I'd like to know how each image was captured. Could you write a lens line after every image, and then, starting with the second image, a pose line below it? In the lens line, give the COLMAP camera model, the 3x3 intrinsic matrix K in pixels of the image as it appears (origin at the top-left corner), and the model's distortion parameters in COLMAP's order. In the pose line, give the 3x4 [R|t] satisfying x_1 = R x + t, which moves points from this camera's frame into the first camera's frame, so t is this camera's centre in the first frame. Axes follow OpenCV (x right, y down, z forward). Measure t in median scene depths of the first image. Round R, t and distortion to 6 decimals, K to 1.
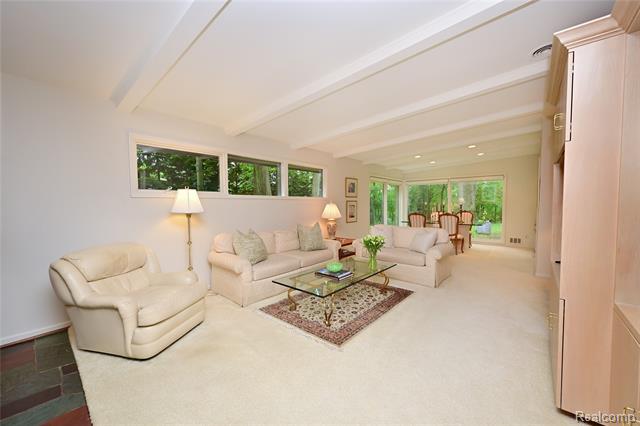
lens RADIAL K [[248.3, 0, 320.0], [0, 248.3, 213.0], [0, 0, 1]] dist [0.000692, 0.000089]
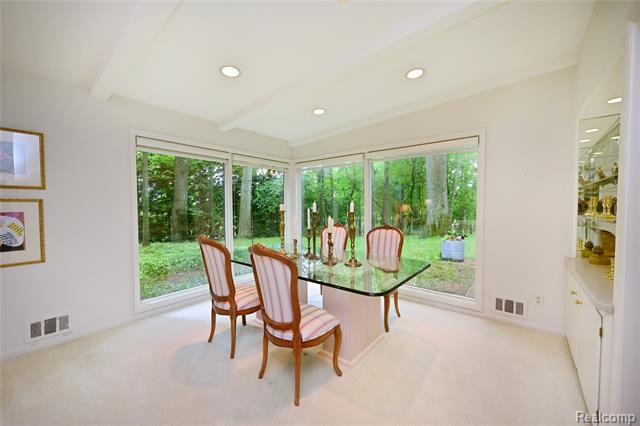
lens RADIAL K [[260.9, 0, 320.0], [0, 260.9, 213.0], [0, 0, 1]] dist [-0.000952, -0.000071]
pose [[0.999487, 0.005018, 0.031639, 0.469251], [-0.004944, 0.999985, -0.002434, -0.029260], [-0.031651, 0.002277, 0.999496, 0.591960]]
